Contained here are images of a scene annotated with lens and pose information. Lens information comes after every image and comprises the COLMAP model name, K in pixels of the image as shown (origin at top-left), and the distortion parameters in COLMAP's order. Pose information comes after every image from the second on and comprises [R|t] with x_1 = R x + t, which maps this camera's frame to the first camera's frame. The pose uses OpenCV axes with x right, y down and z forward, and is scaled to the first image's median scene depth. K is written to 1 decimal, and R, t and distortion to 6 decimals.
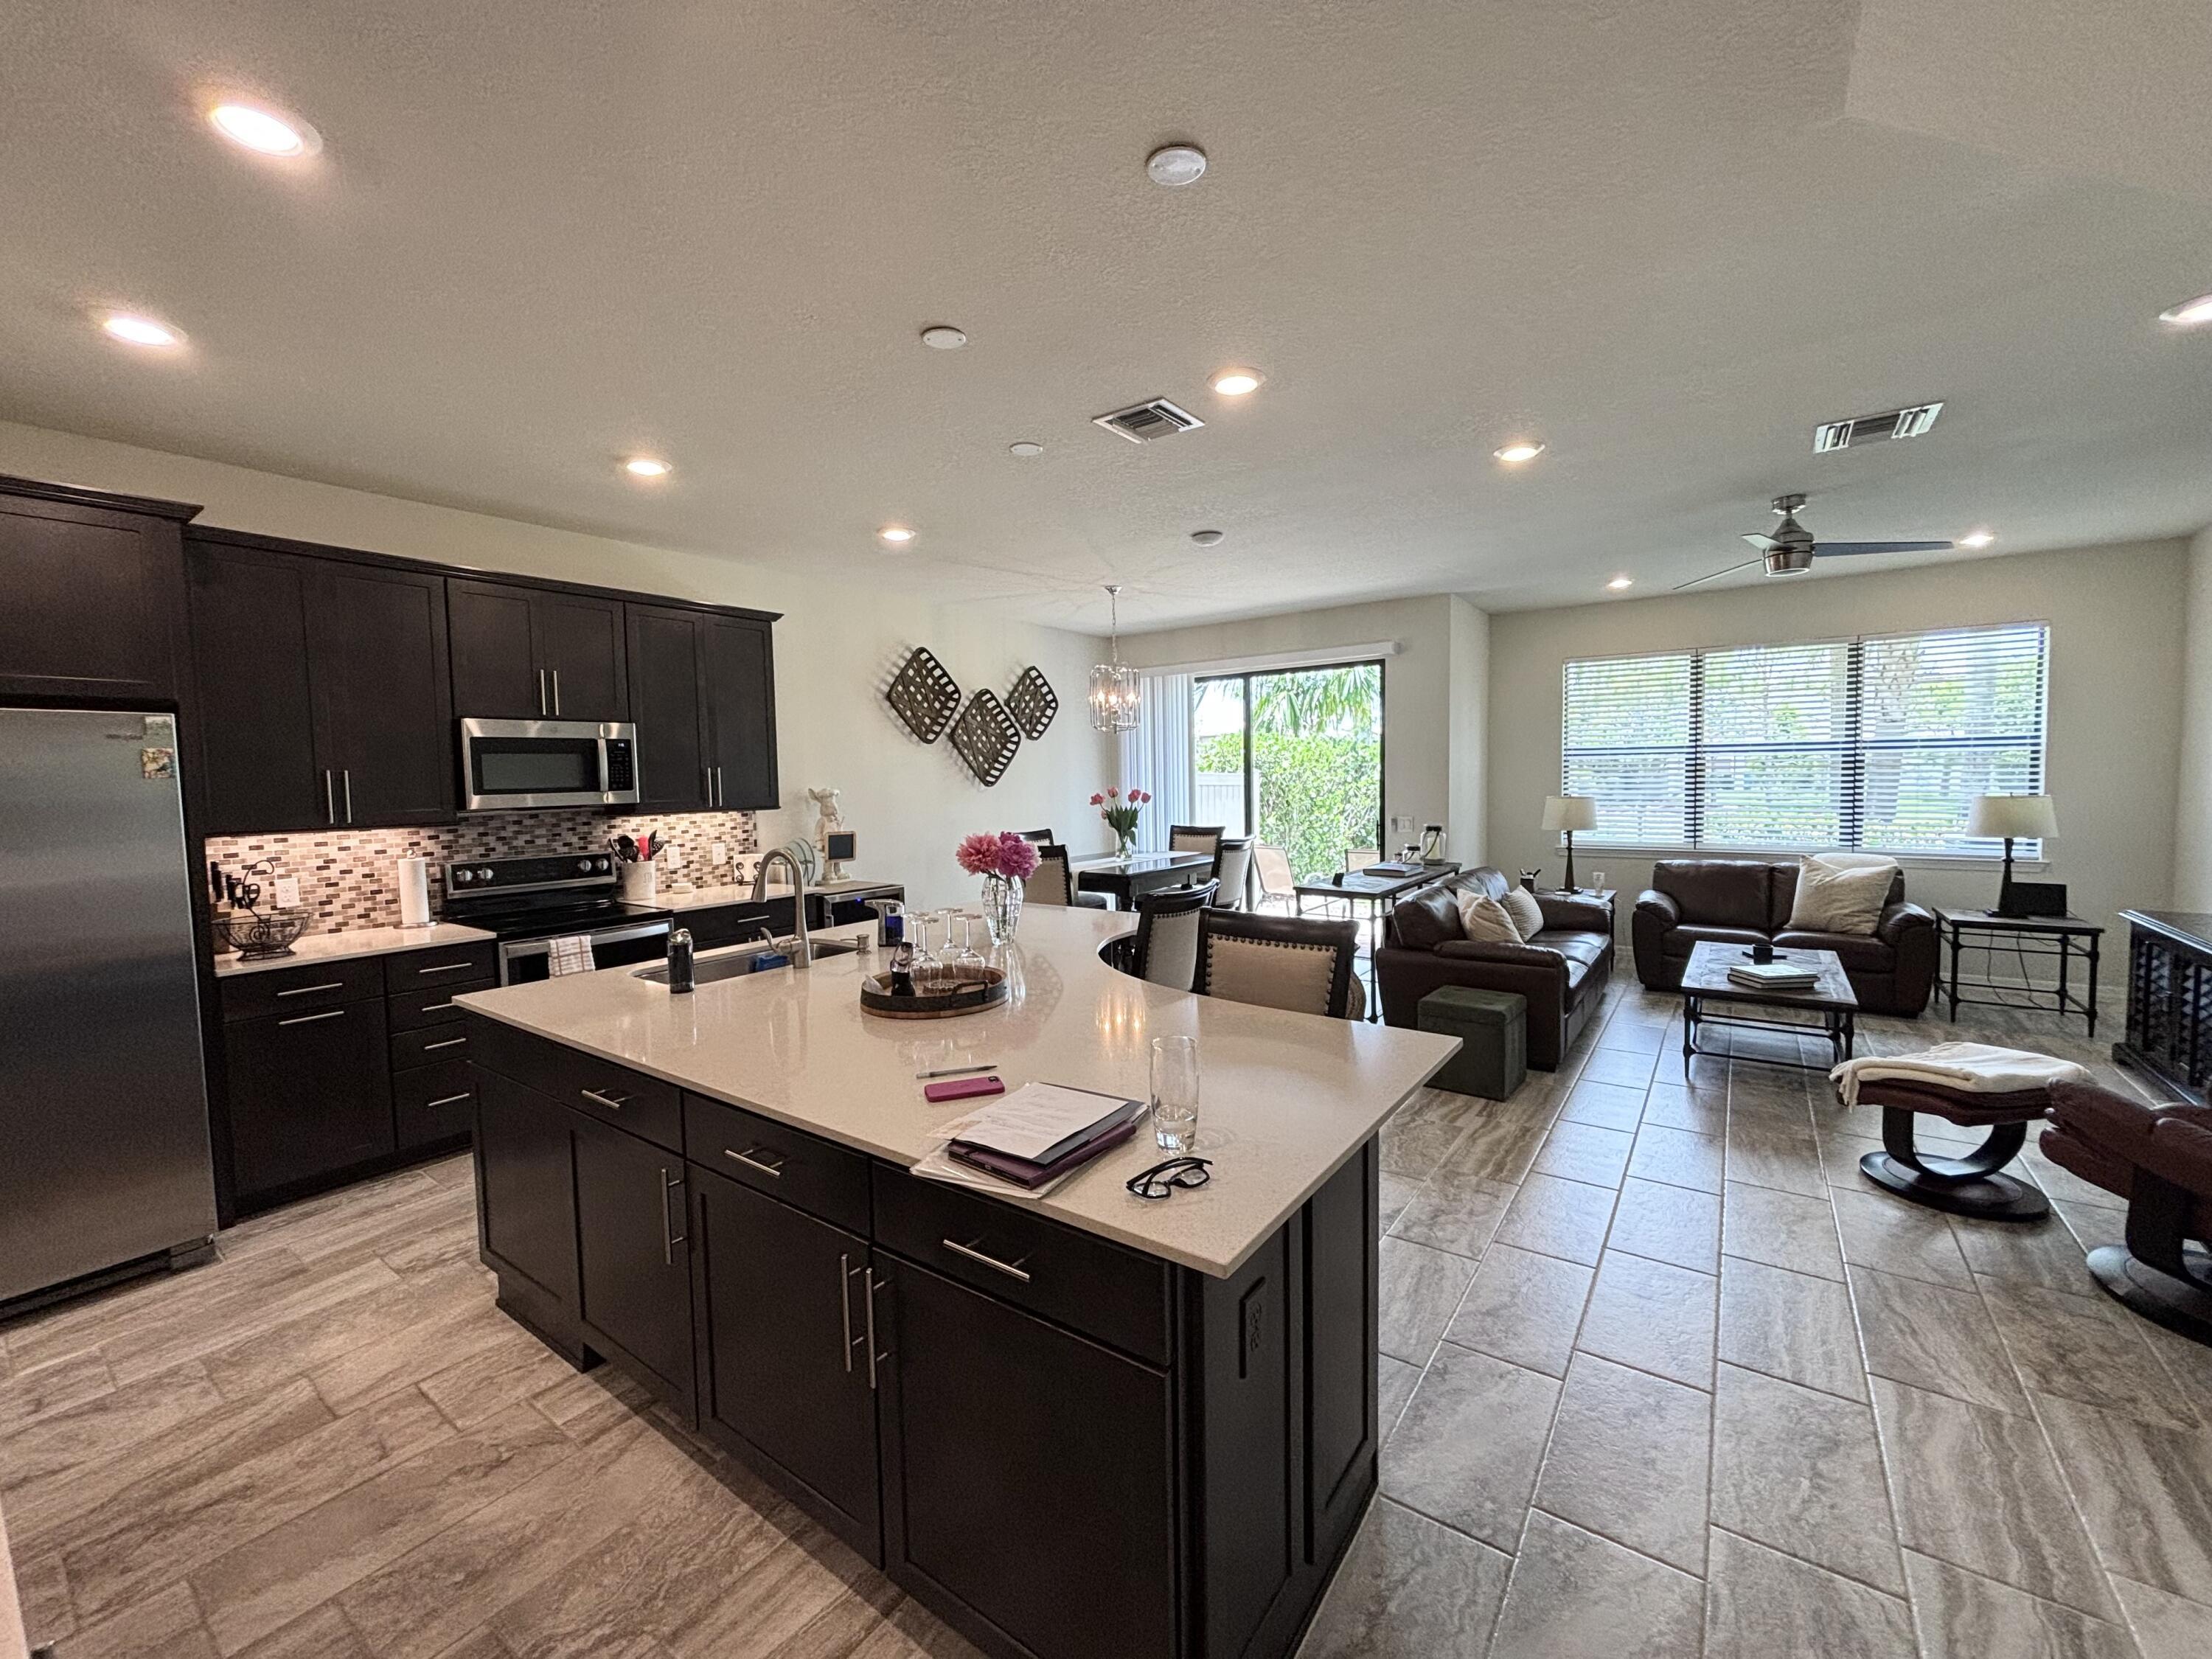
lens RADIAL K [[888.1, 0, 1100.1], [0, 888.1, 830.2], [0, 0, 1]] dist [-0.001662, -0.000981]
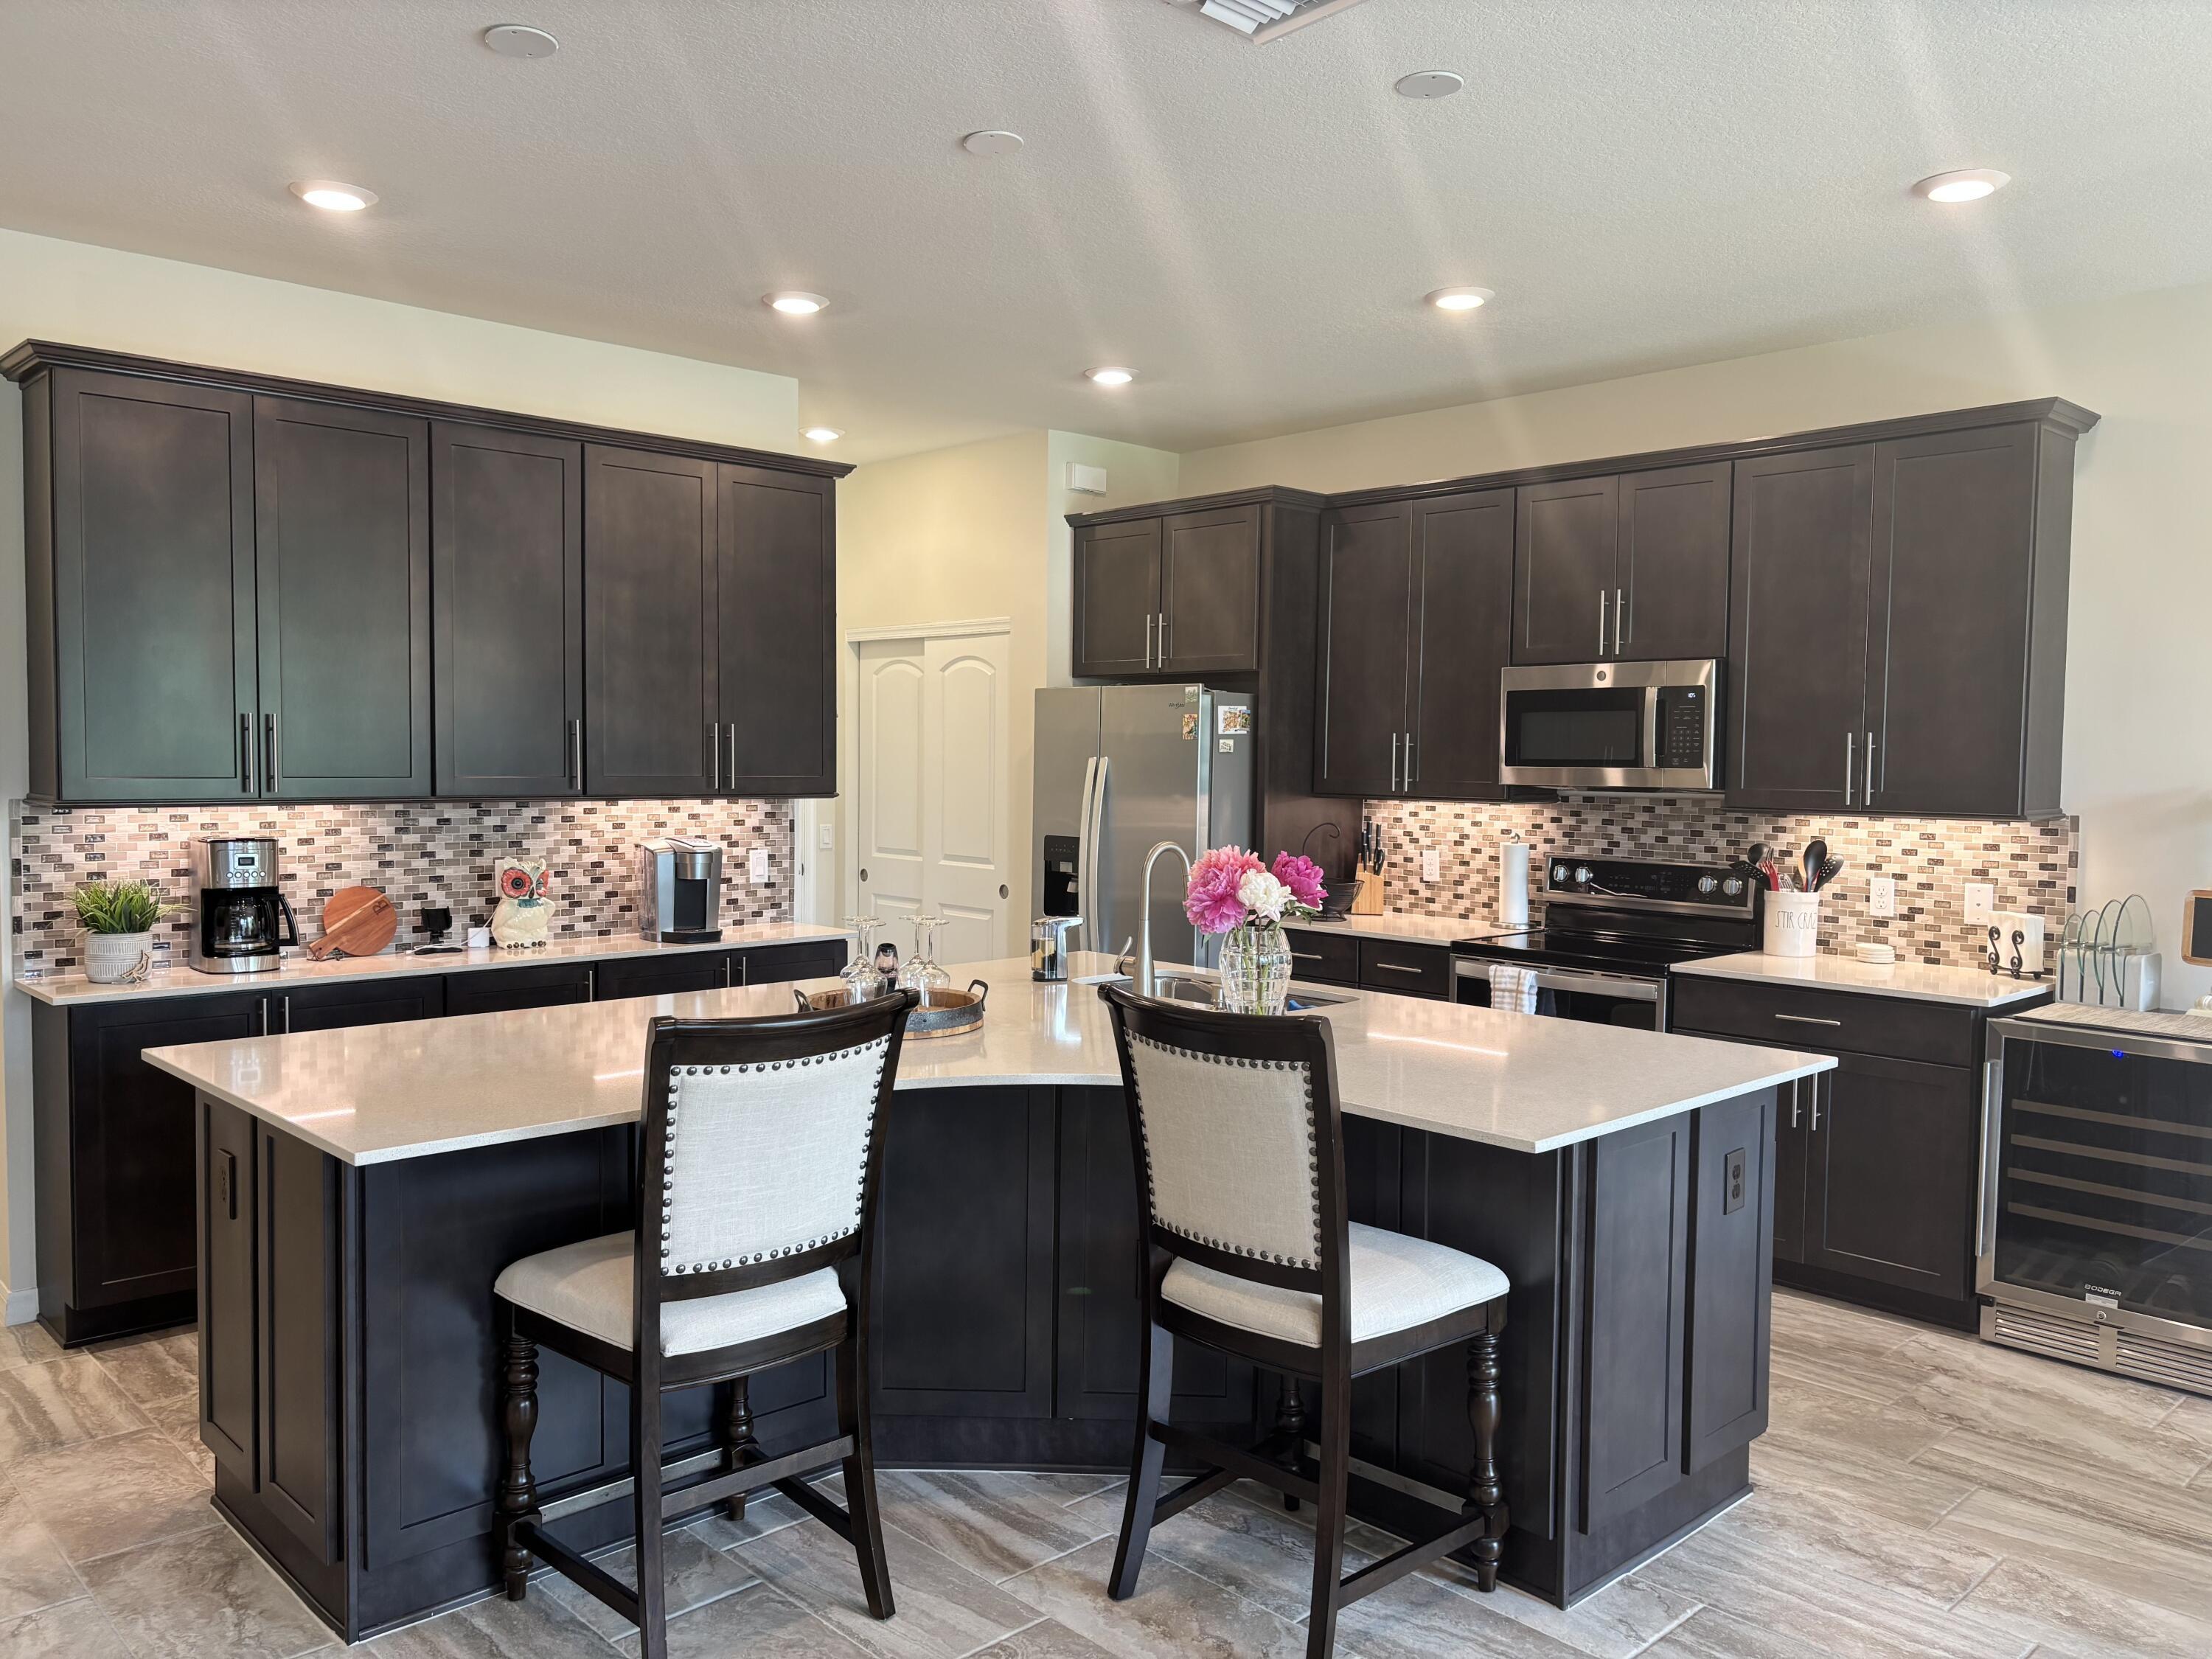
lens RADIAL K [[1658.6, 0, 1167.6], [0, 1658.6, 841.4], [0, 0, 1]] dist [0.020320, -0.035846]
pose [[-0.167509, 0.069184, -0.983440, 0.796429], [-0.071192, 0.994082, 0.082059, -0.073850], [0.983297, 0.083759, -0.161593, 0.976012]]
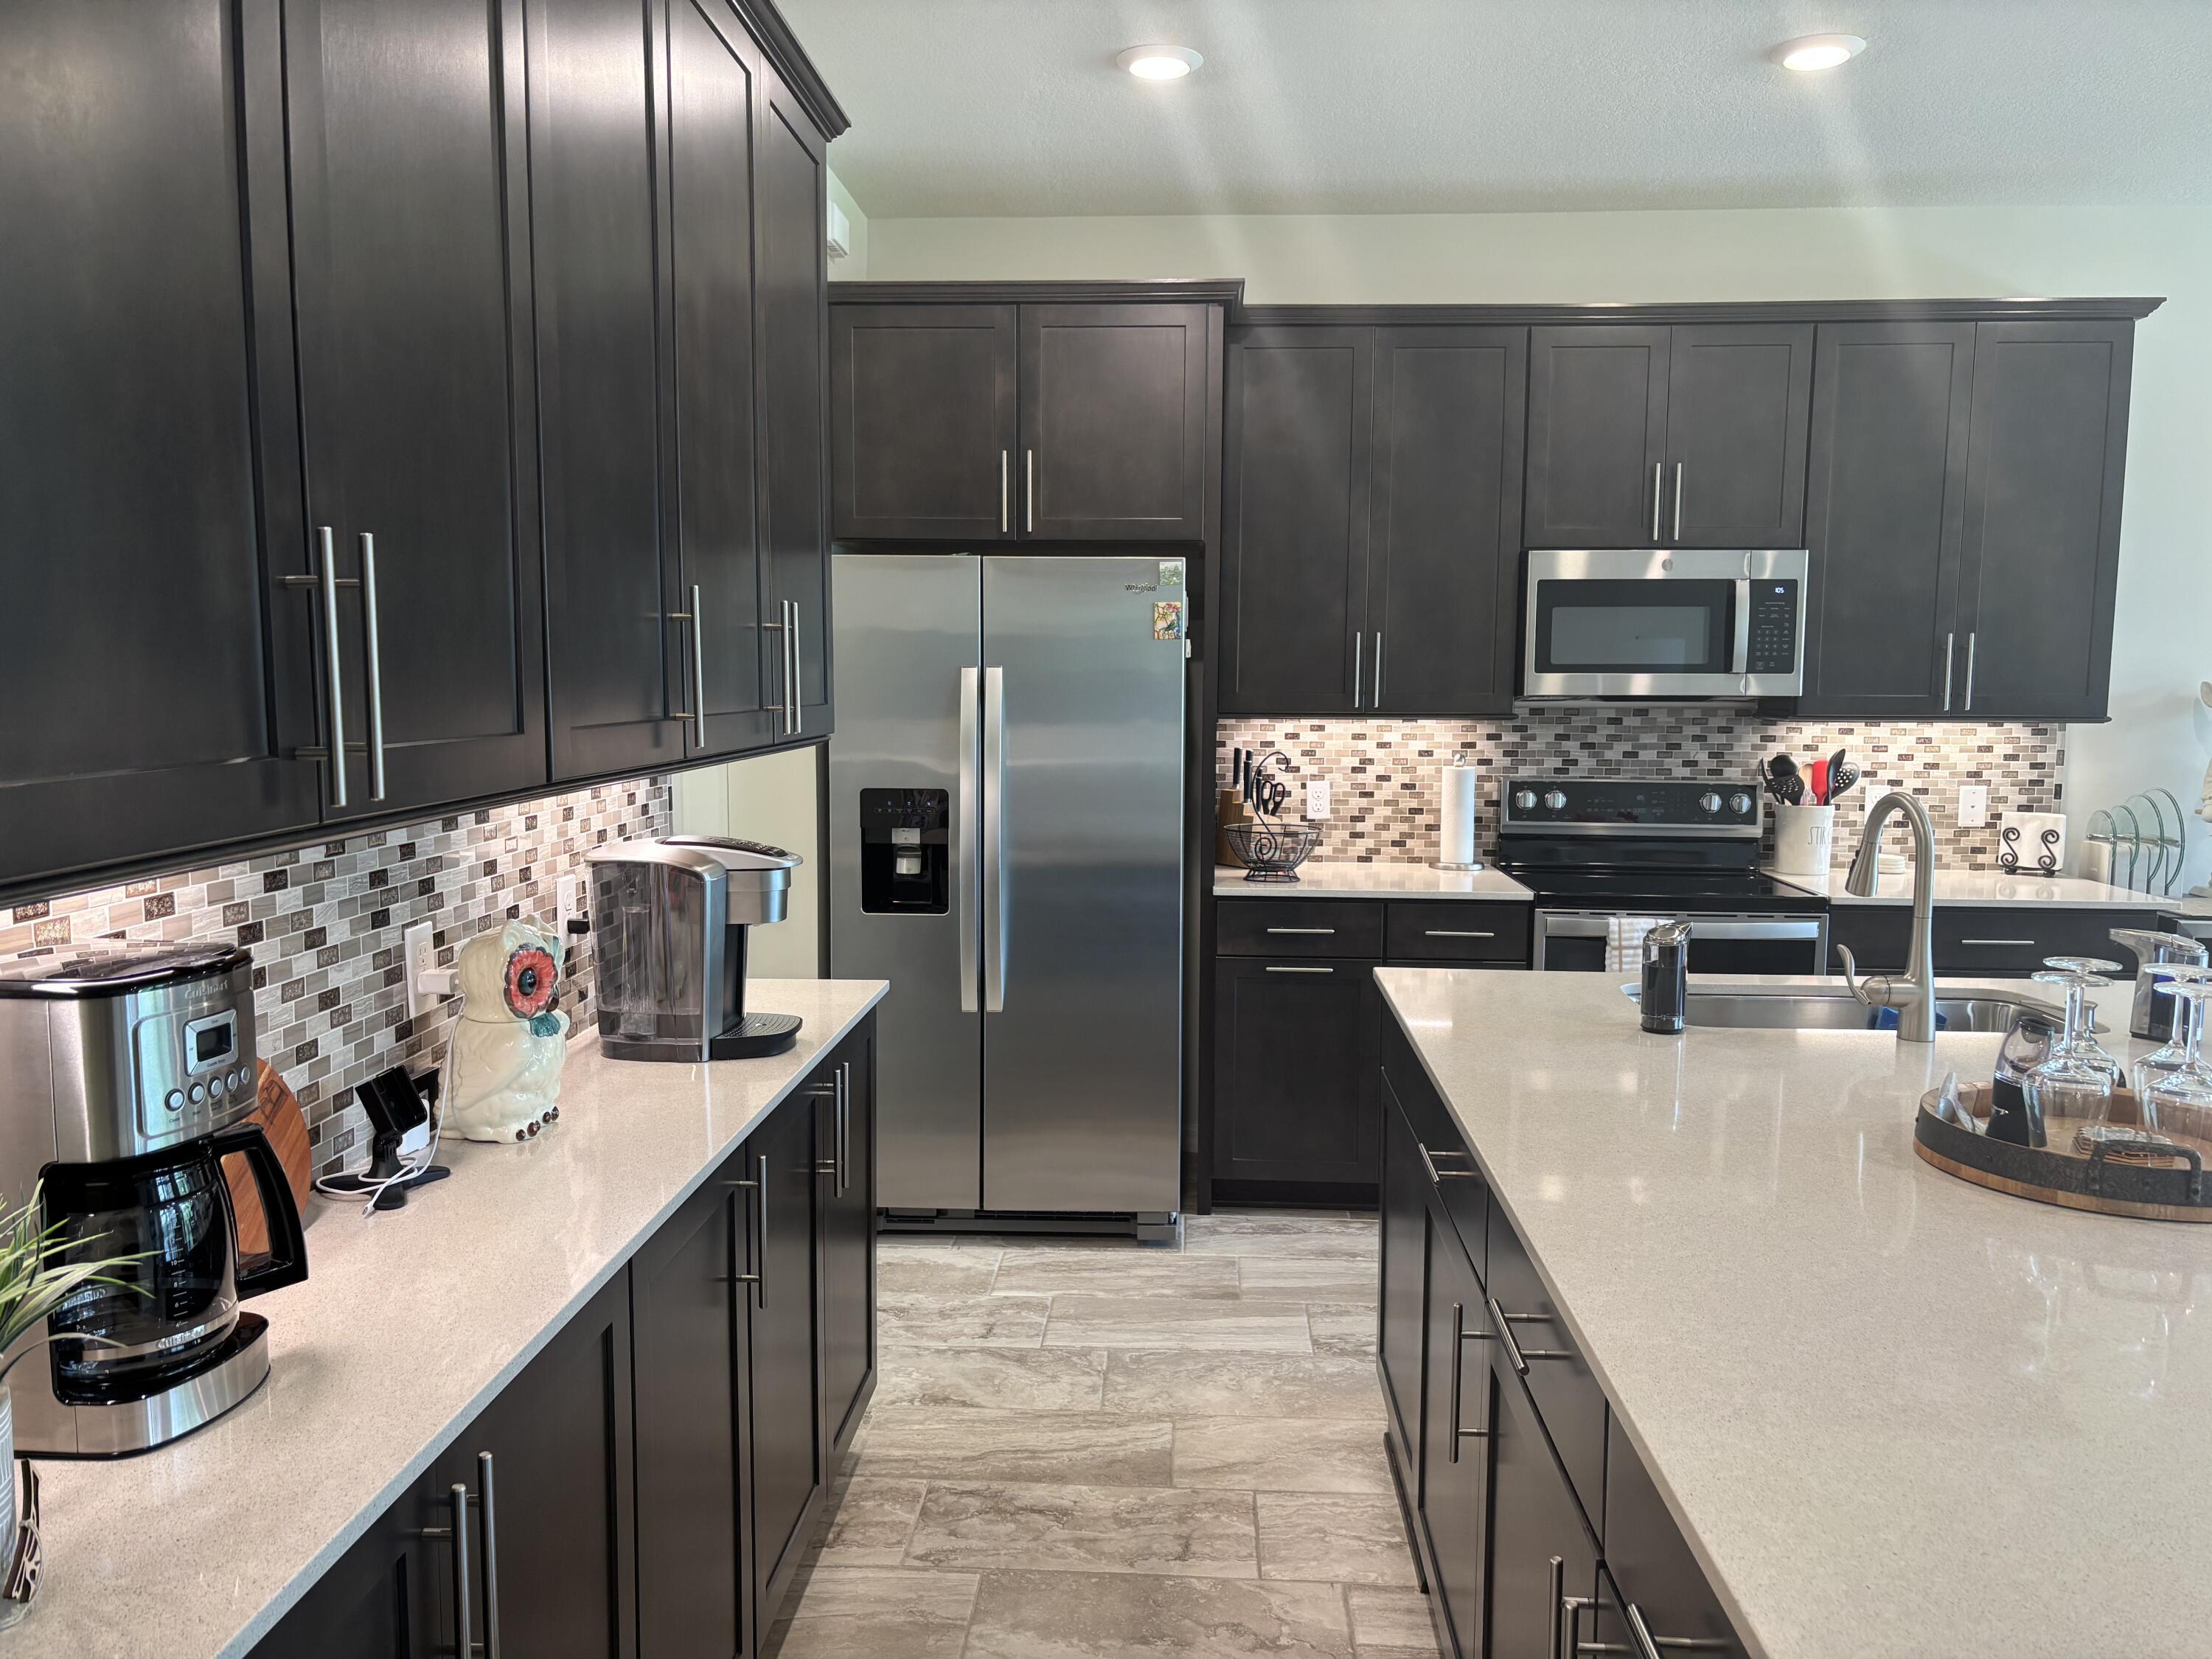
lens RADIAL K [[1658.6, 0, 1098.1], [0, 1658.6, 847.2], [0, 0, 1]] dist [0.020320, -0.035846]
pose [[0.536382, 0.112845, -0.836397, 0.135091], [-0.068195, 0.993575, 0.090318, -0.001810], [0.841216, 0.008593, 0.540631, 0.100749]]
